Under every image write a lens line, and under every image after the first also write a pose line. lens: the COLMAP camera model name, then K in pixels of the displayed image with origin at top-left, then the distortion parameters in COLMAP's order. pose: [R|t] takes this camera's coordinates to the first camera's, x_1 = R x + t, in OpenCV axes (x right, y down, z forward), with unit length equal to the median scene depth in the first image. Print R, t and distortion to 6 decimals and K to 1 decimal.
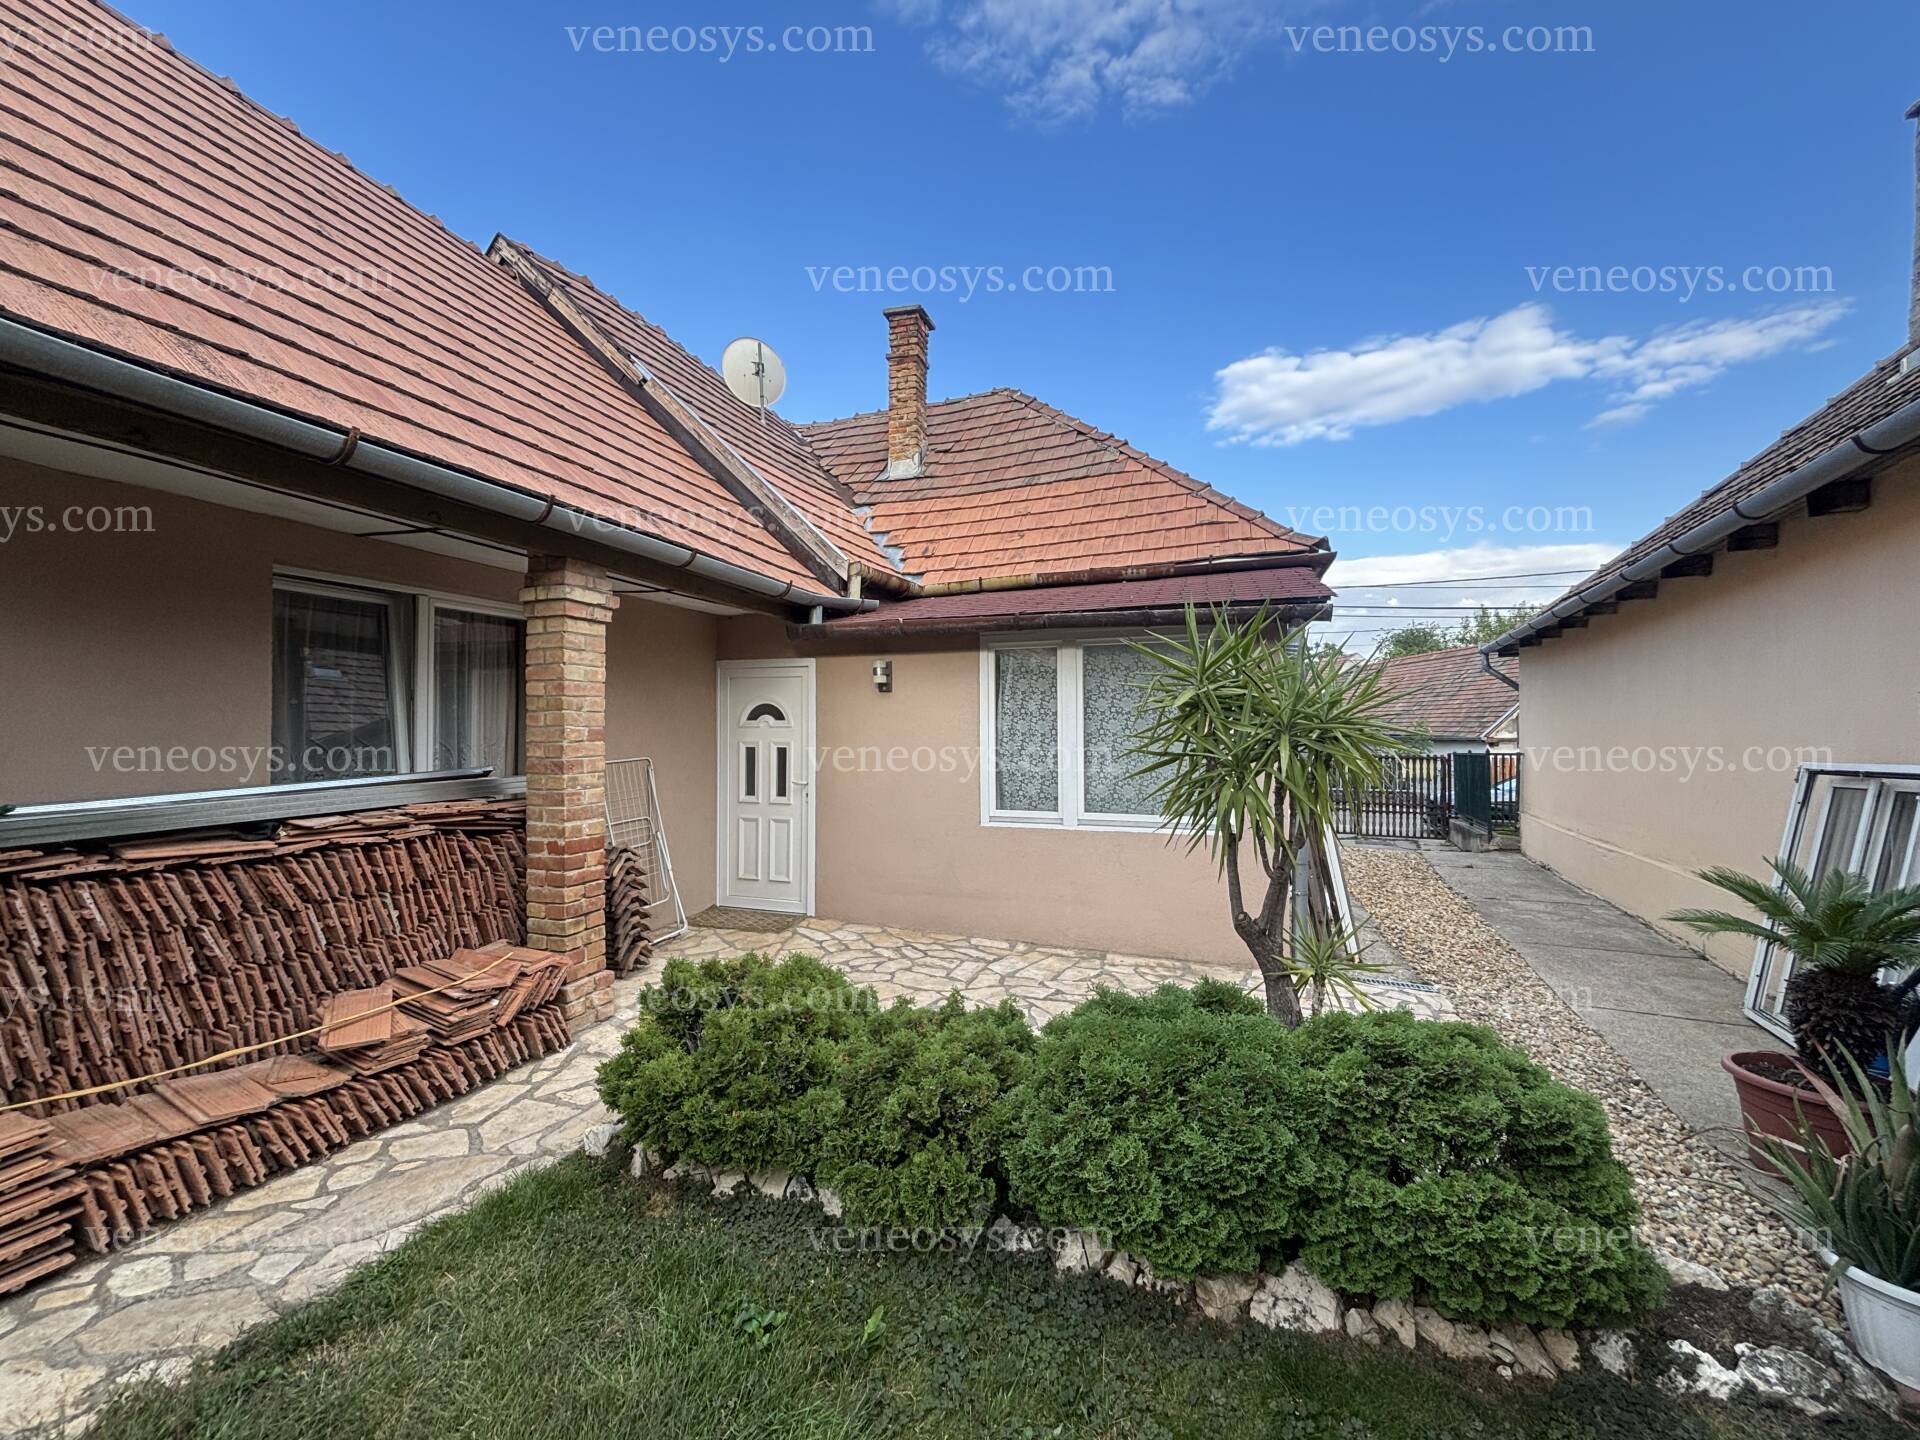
lens RADIAL K [[774.9, 0, 957.2], [0, 774.9, 725.4], [0, 0, 1]] dist [-0.001207, -0.000023]
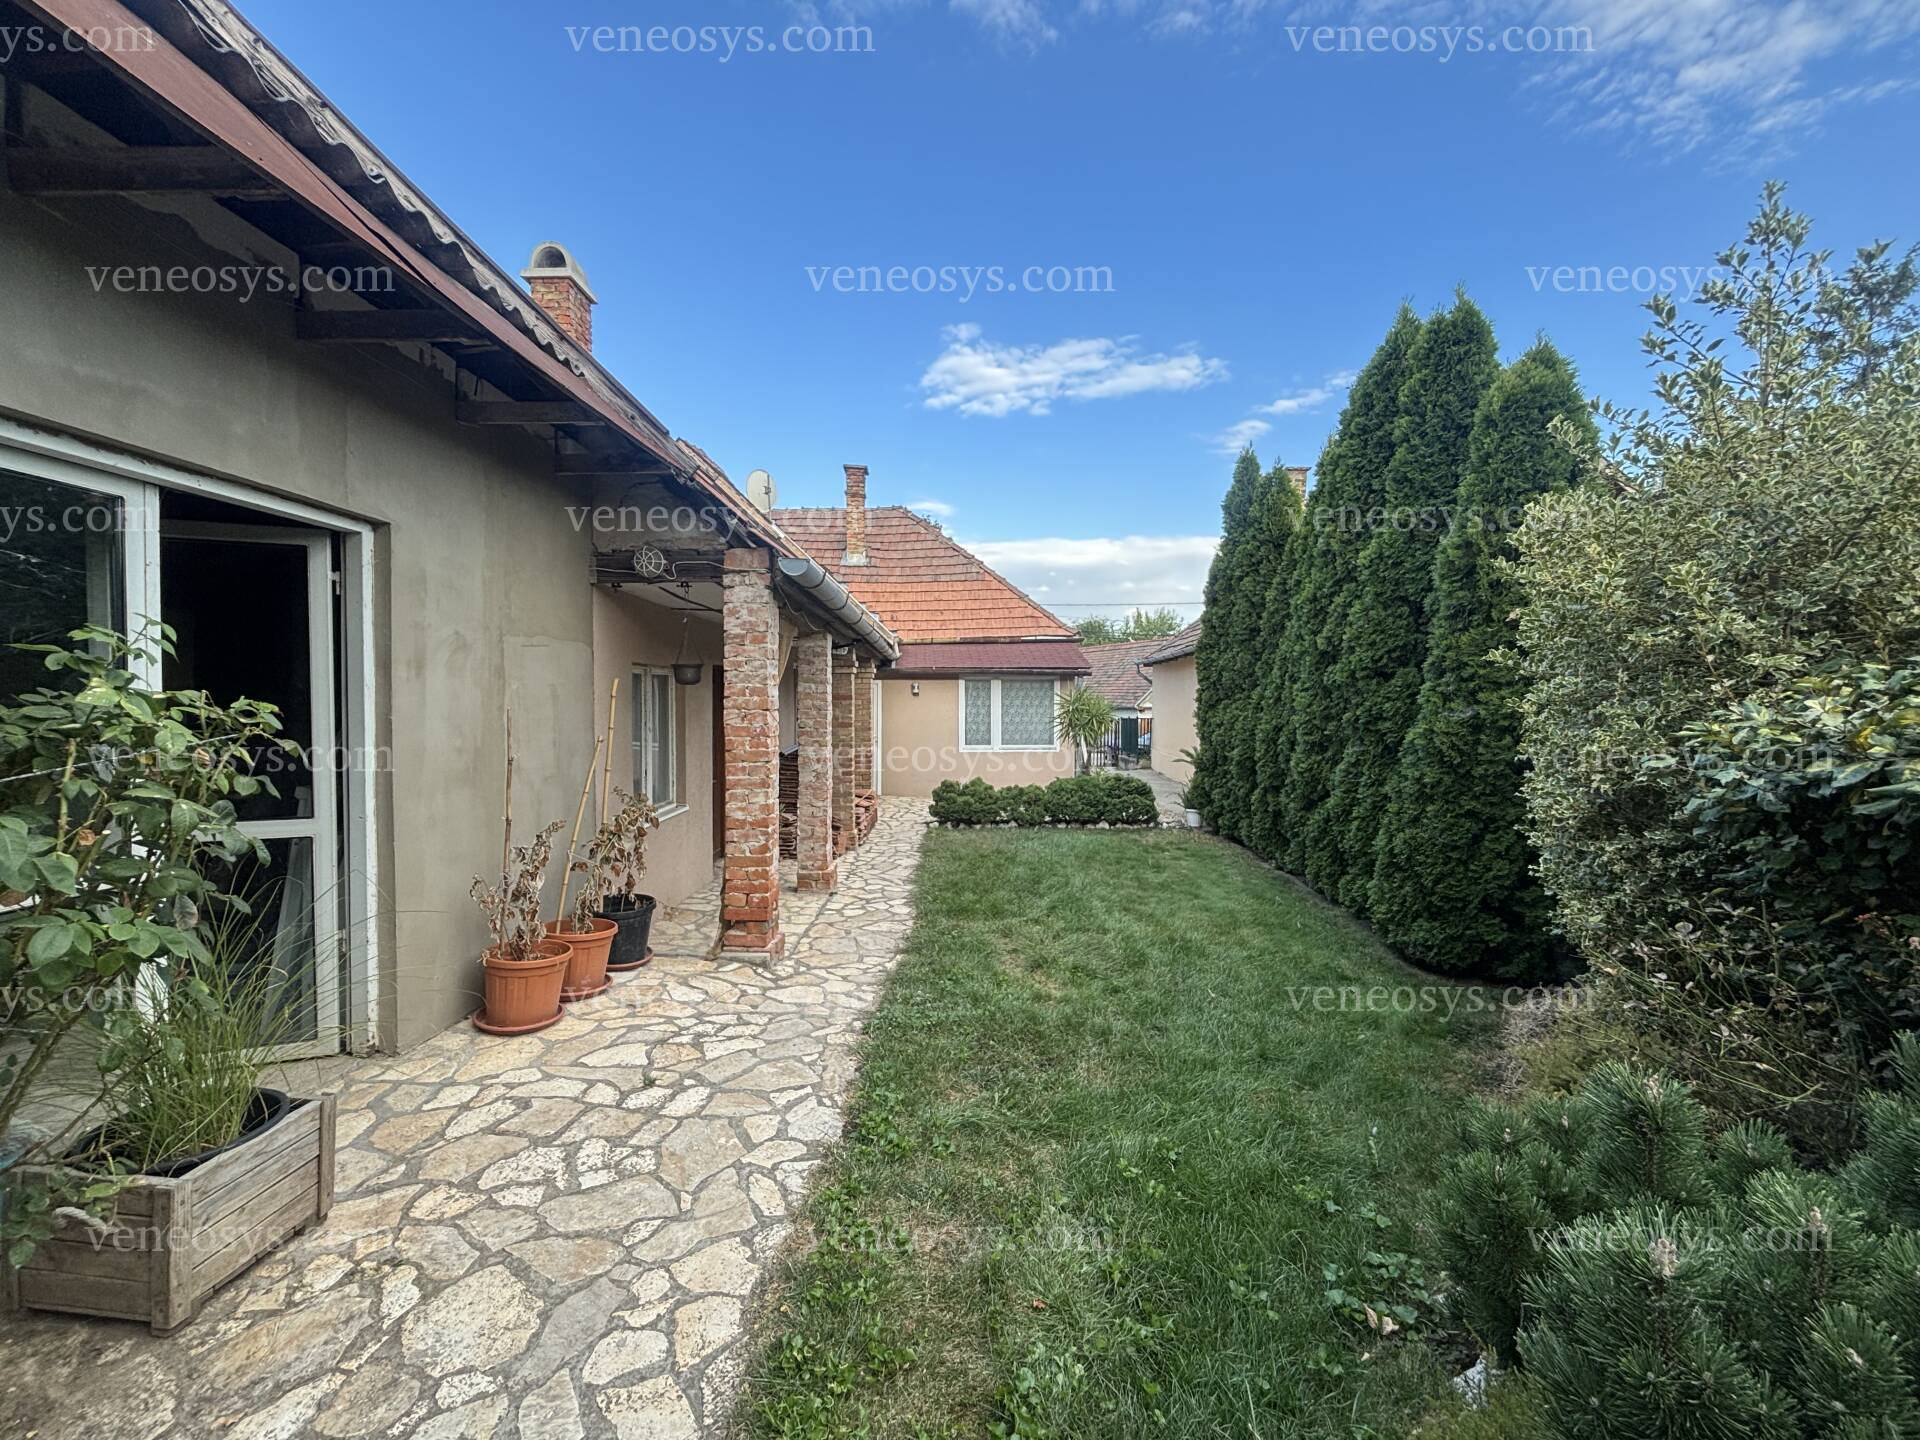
lens RADIAL K [[774.9, 0, 956.1], [0, 774.9, 715.4], [0, 0, 1]] dist [-0.001207, -0.000023]
pose [[0.933221, -0.003781, 0.359284, -0.901600], [-0.008218, 0.999458, 0.031864, -0.064640], [-0.359210, -0.032689, 0.932684, -1.339399]]
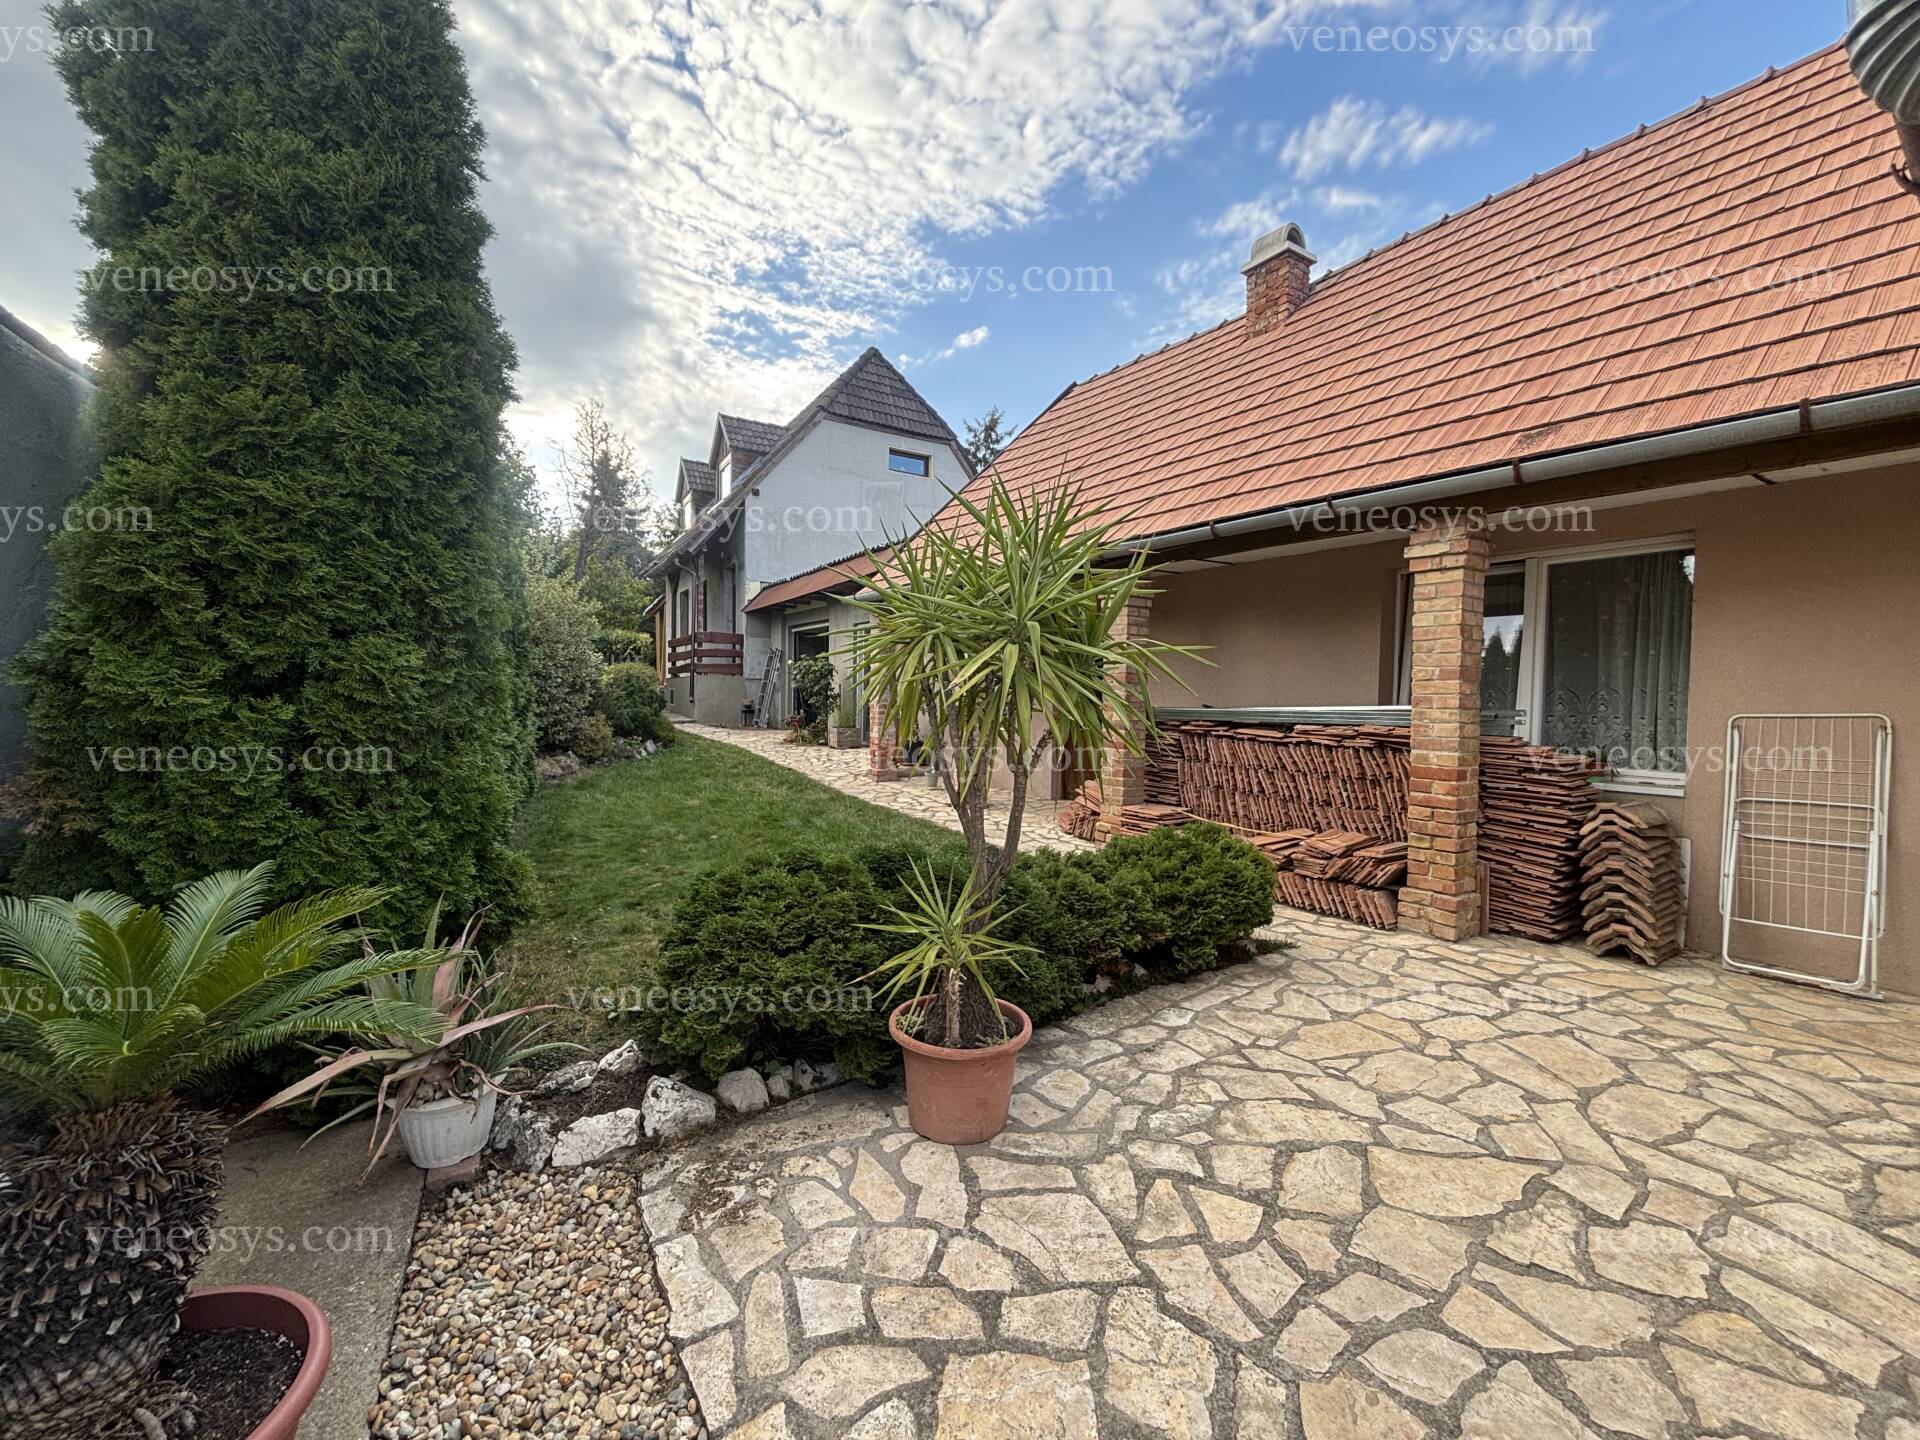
lens RADIAL K [[774.9, 0, 956.9], [0, 774.9, 712.8], [0, 0, 1]] dist [-0.001207, -0.000023]
pose [[-0.601403, 0.005781, -0.798925, 0.404478], [-0.012472, 0.999784, 0.016623, 0.028482], [0.798848, 0.019961, -0.601201, 0.552494]]
